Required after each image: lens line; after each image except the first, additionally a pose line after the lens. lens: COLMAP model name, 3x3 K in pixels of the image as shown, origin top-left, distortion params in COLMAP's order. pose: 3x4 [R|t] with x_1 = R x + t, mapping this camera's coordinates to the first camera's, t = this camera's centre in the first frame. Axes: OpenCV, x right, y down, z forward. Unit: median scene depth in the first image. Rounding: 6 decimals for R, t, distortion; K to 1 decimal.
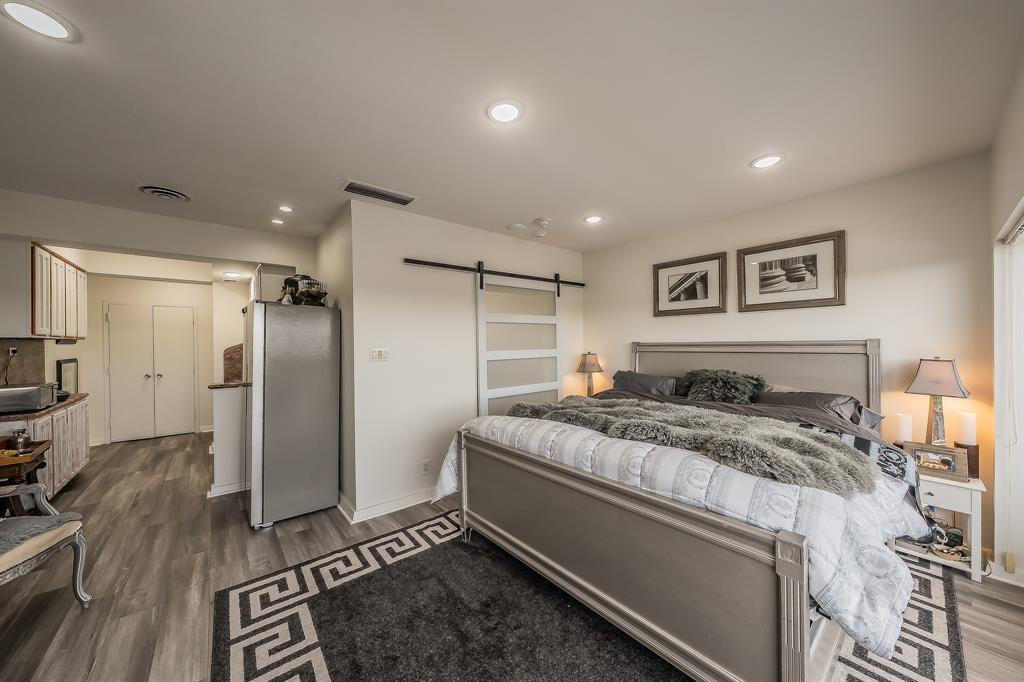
lens RADIAL K [[355.5, 0, 512.0], [0, 355.5, 341.0], [0, 0, 1]] dist [0.001383, 0.000236]
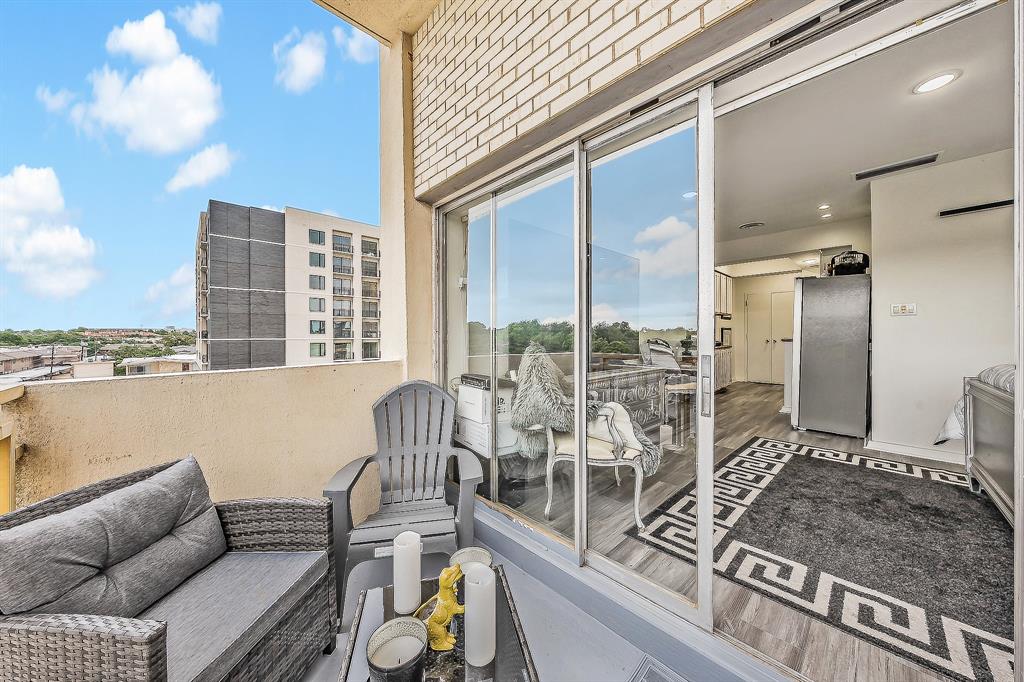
lens RADIAL K [[355.5, 0, 512.0], [0, 355.5, 341.0], [0, 0, 1]] dist [0.001383, 0.000236]
pose [[0.071093, 0.021162, -0.997245, 0.988651], [0.001455, 0.999772, 0.021320, 0.166649], [0.997469, -0.002967, 0.071046, -0.437867]]
